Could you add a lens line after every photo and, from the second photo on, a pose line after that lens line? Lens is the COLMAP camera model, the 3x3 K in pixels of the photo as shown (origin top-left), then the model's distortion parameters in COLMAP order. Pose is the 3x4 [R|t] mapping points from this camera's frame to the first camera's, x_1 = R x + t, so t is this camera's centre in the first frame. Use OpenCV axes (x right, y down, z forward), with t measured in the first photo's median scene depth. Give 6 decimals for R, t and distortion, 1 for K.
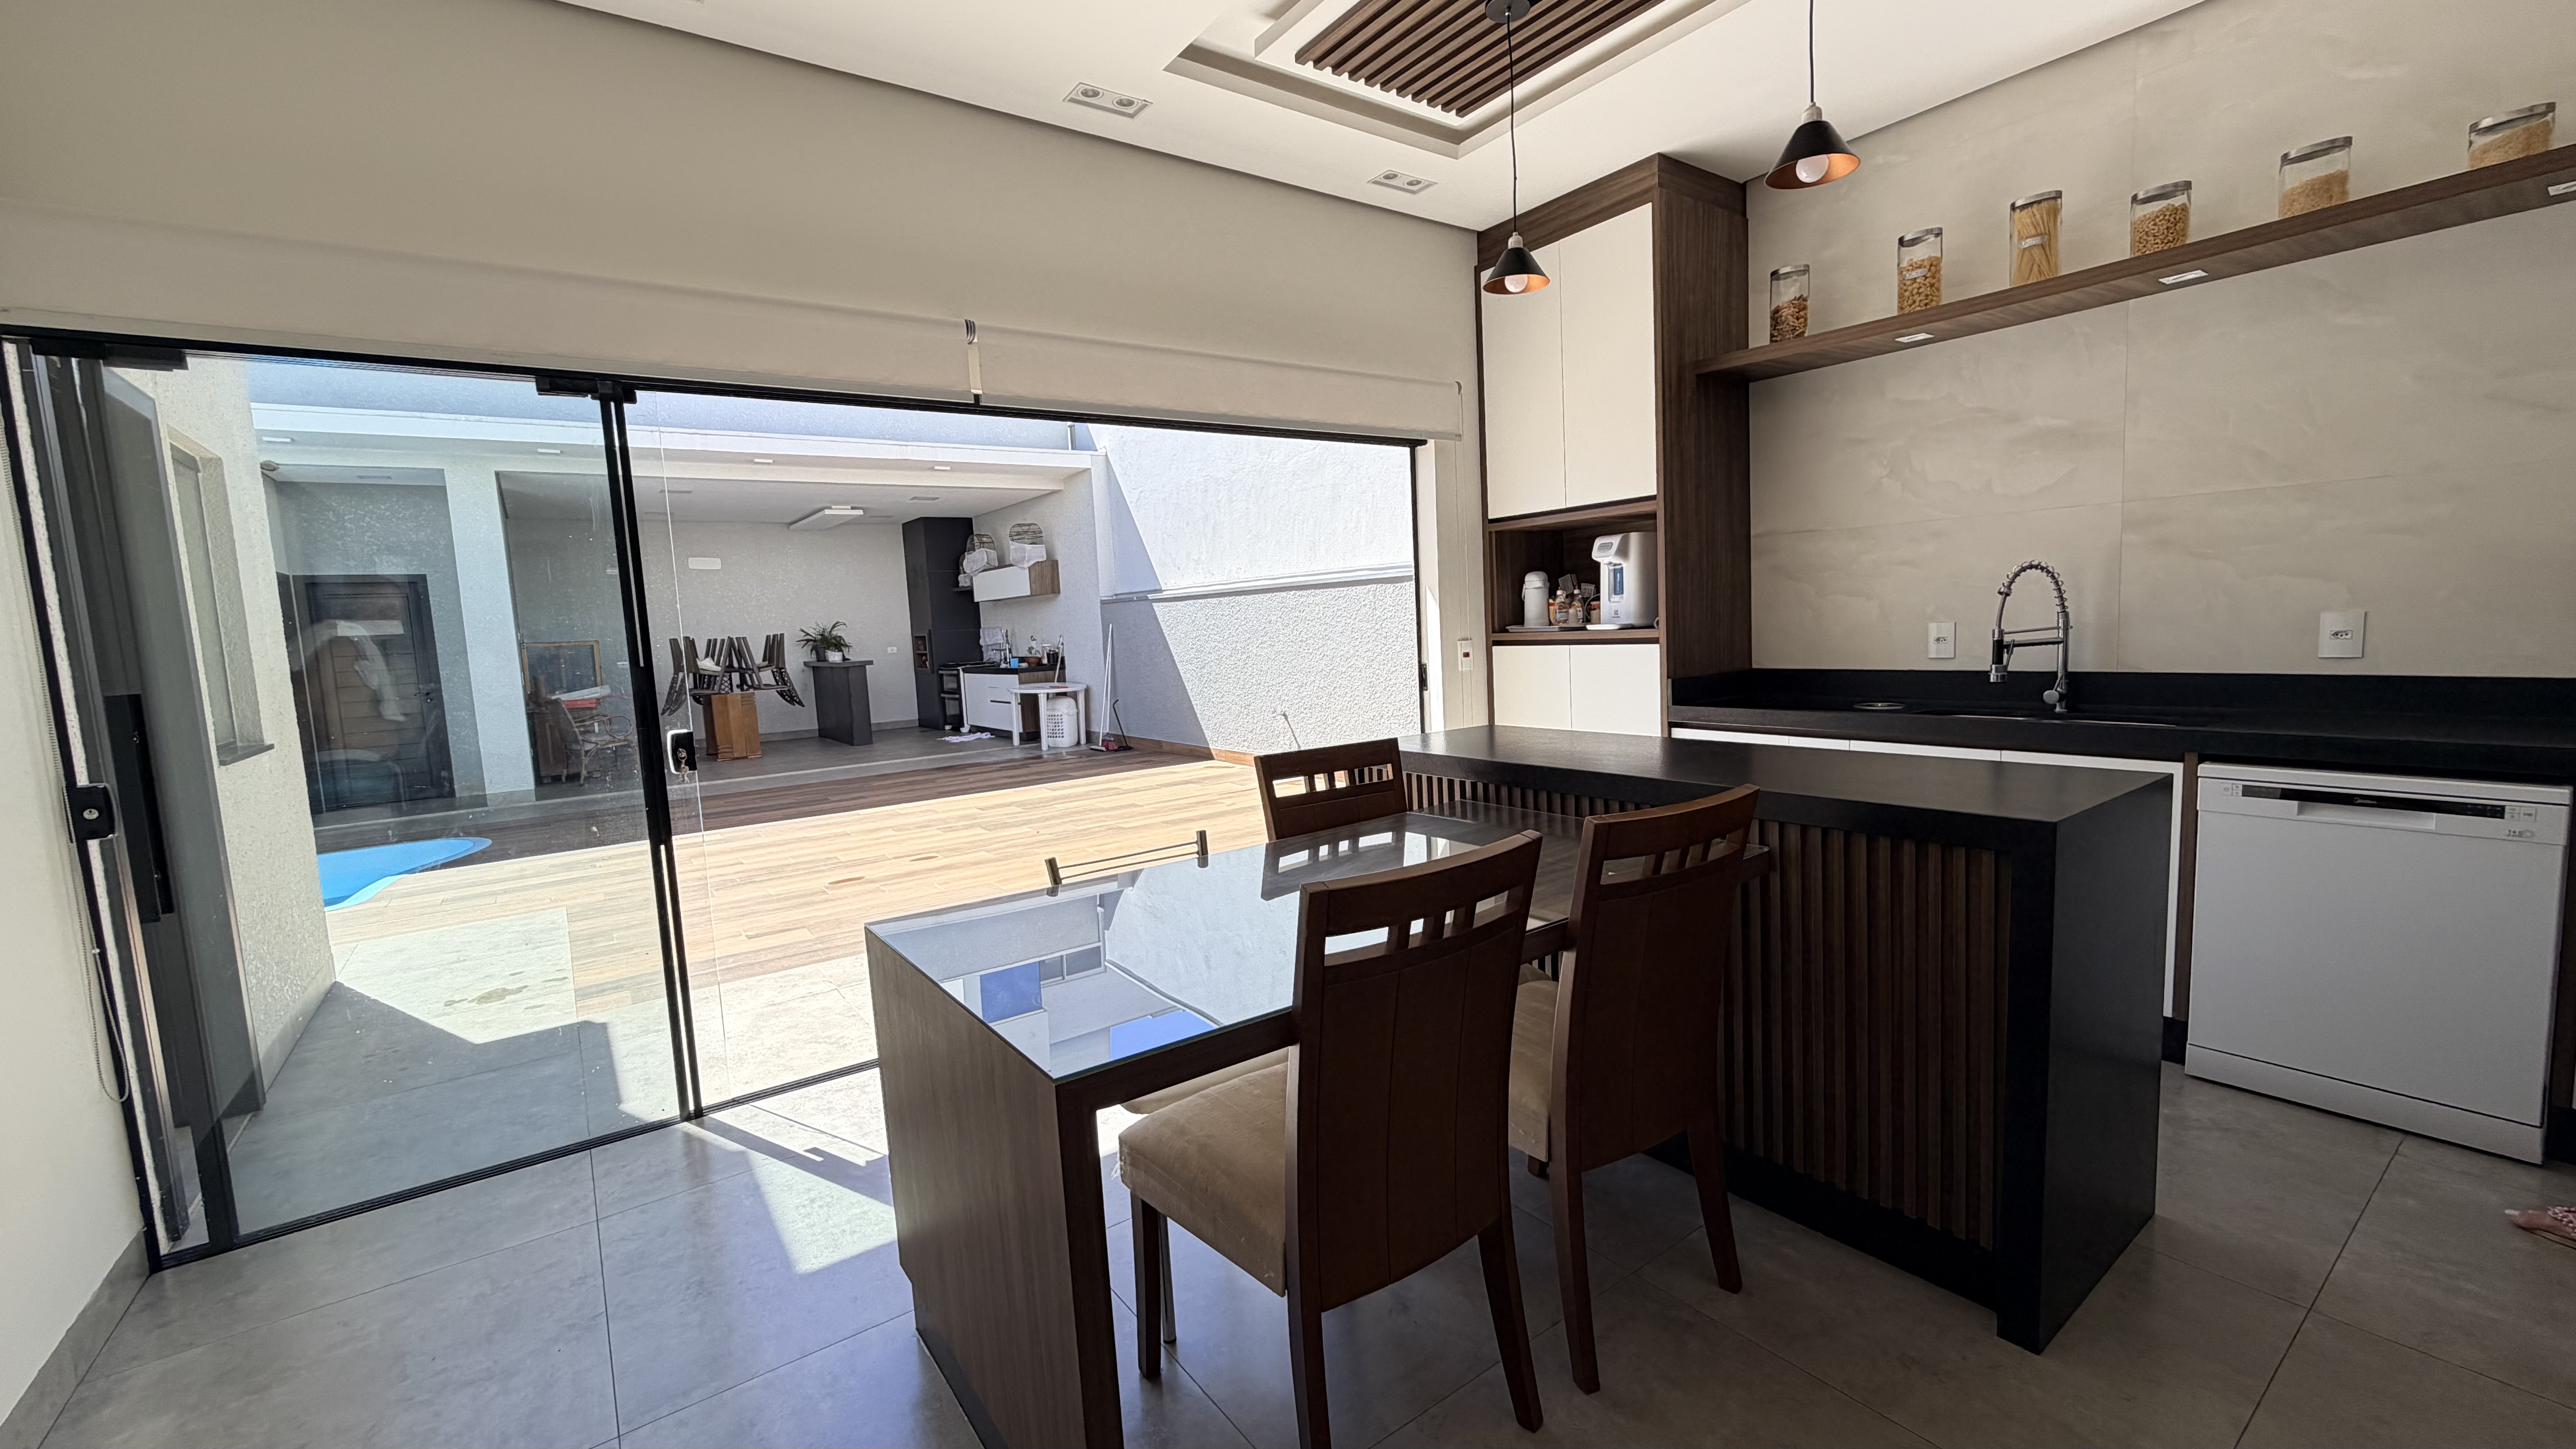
lens RADIAL K [[1027.4, 0, 1285.3], [0, 1027.4, 717.6], [0, 0, 1]] dist [-0.000458, 0.000736]
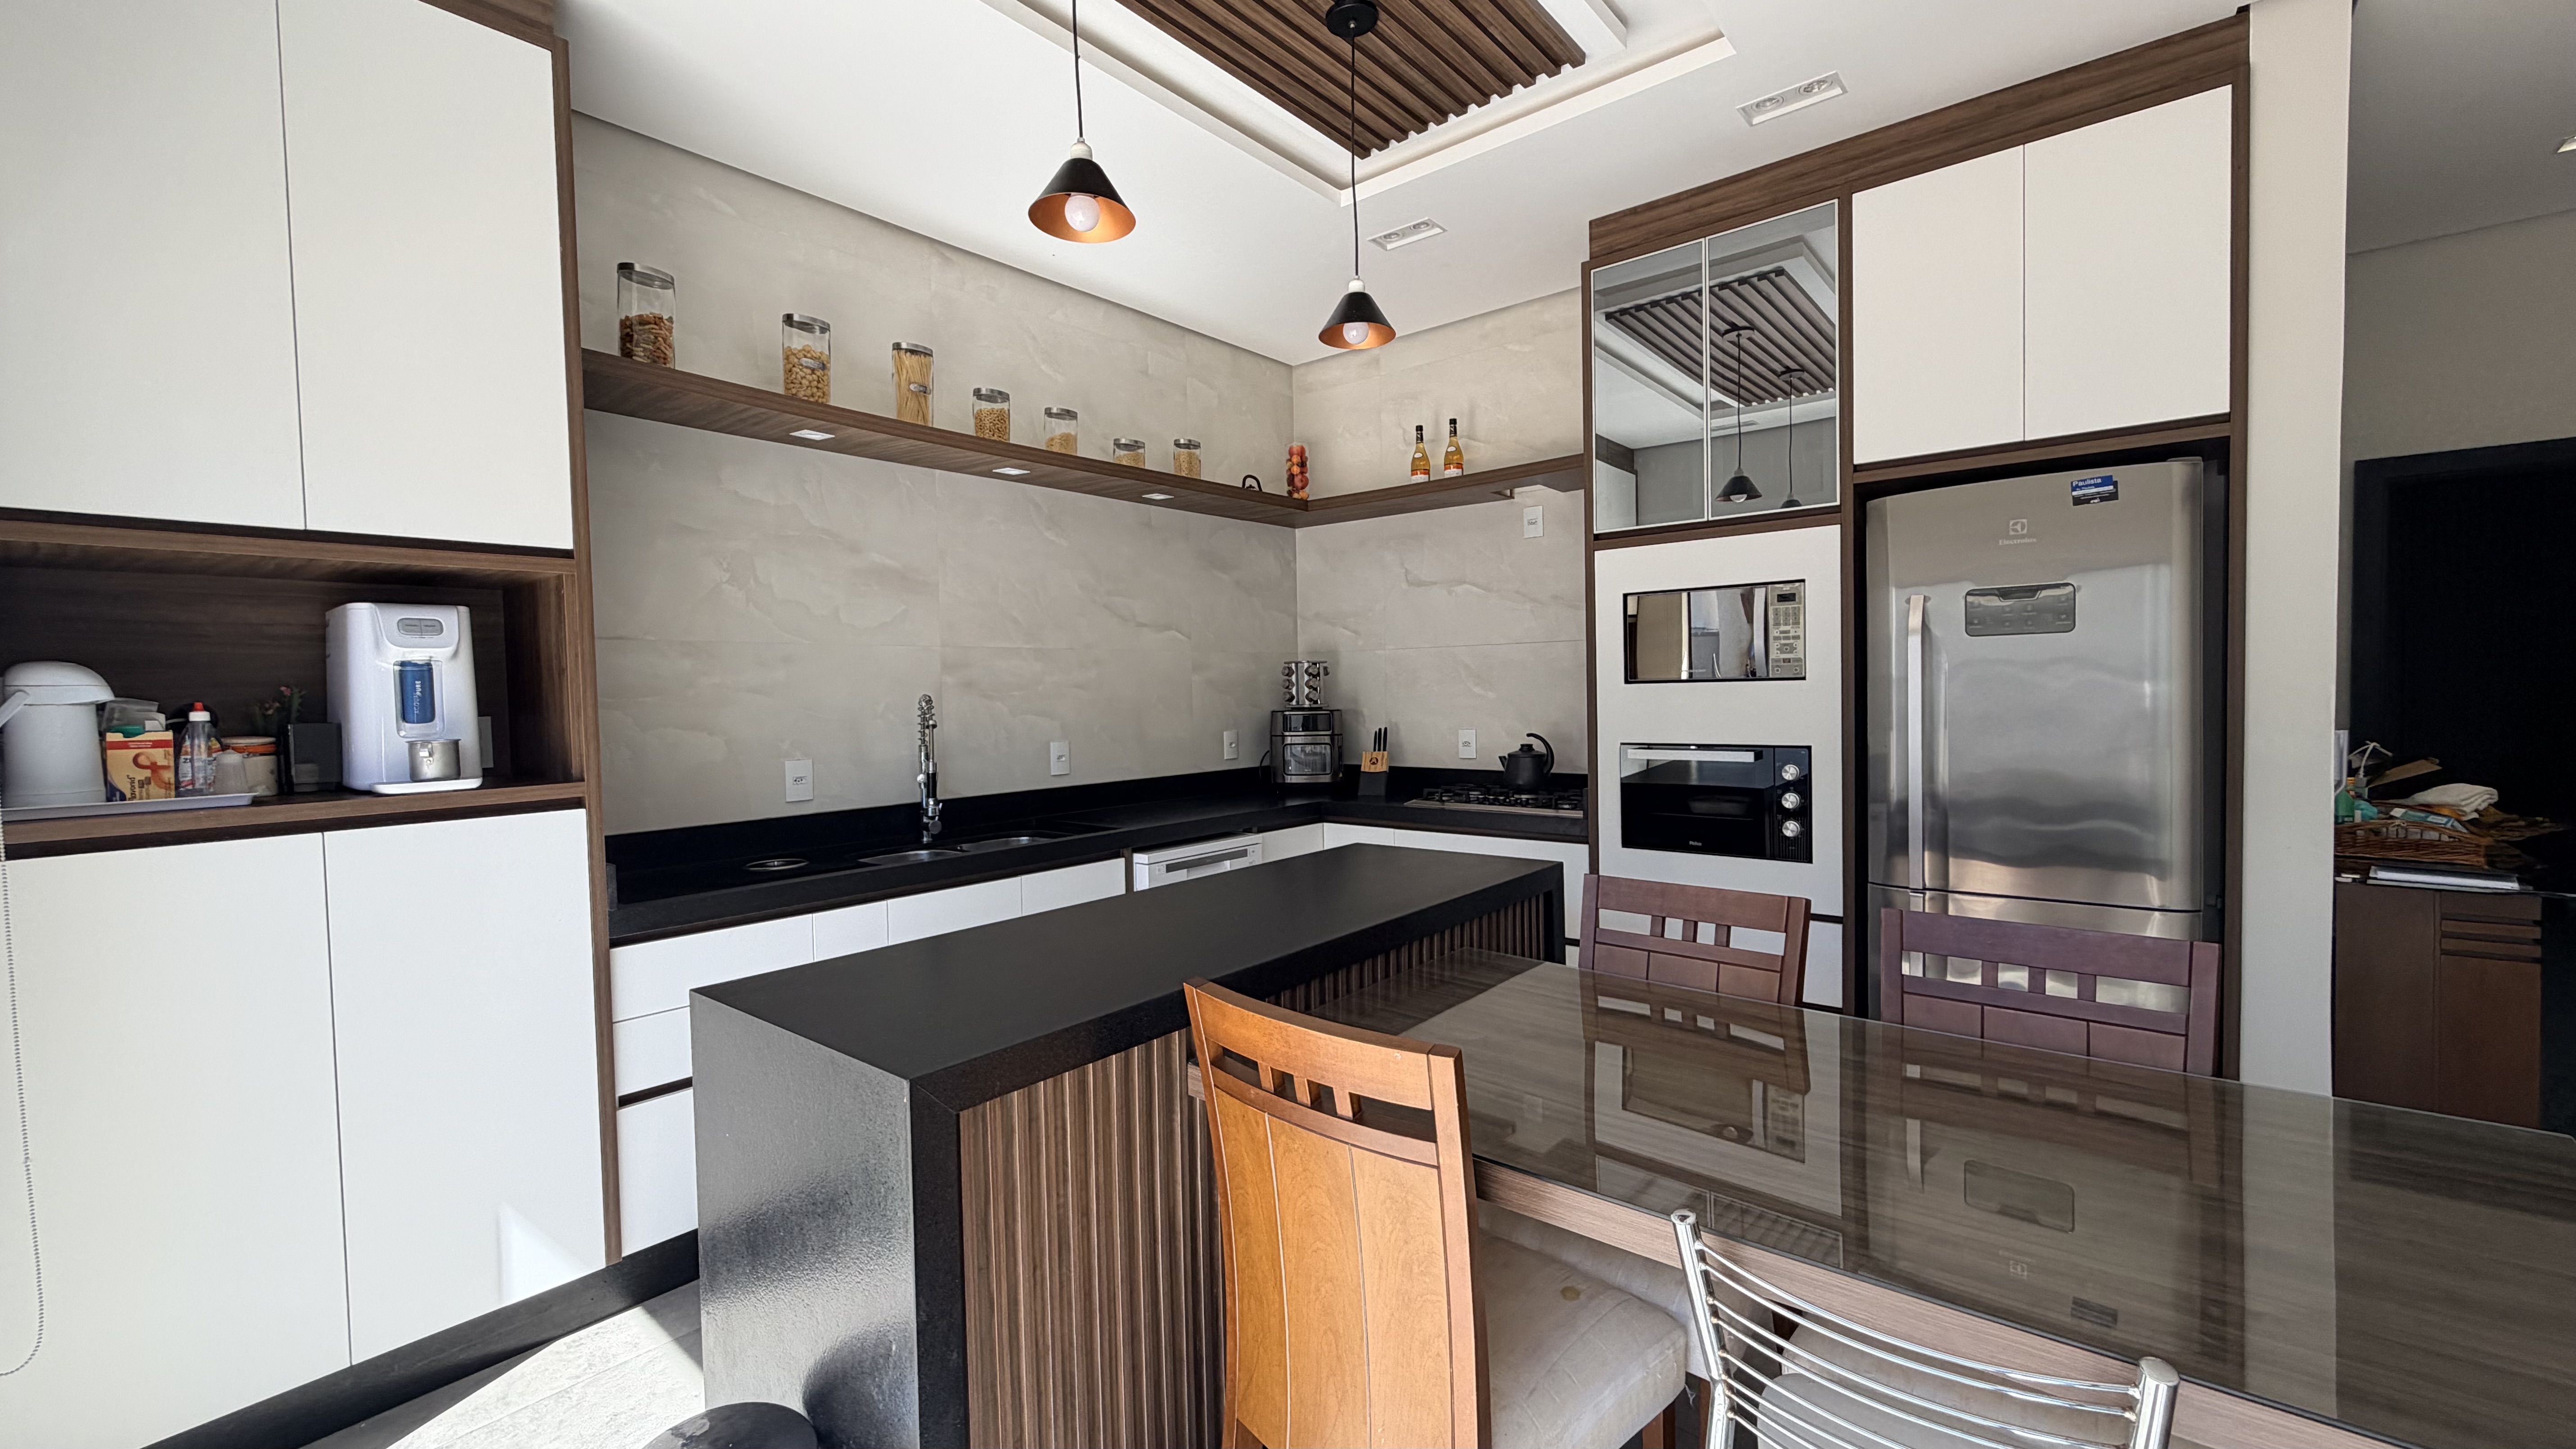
lens RADIAL K [[1027.4, 0, 1277.0], [0, 1027.4, 727.4], [0, 0, 1]] dist [-0.000458, 0.000736]
pose [[-0.235589, 0.014464, 0.971745, -0.397377], [0.121925, 0.992429, 0.014787, -0.106121], [-0.964174, 0.121964, -0.235569, 1.037433]]
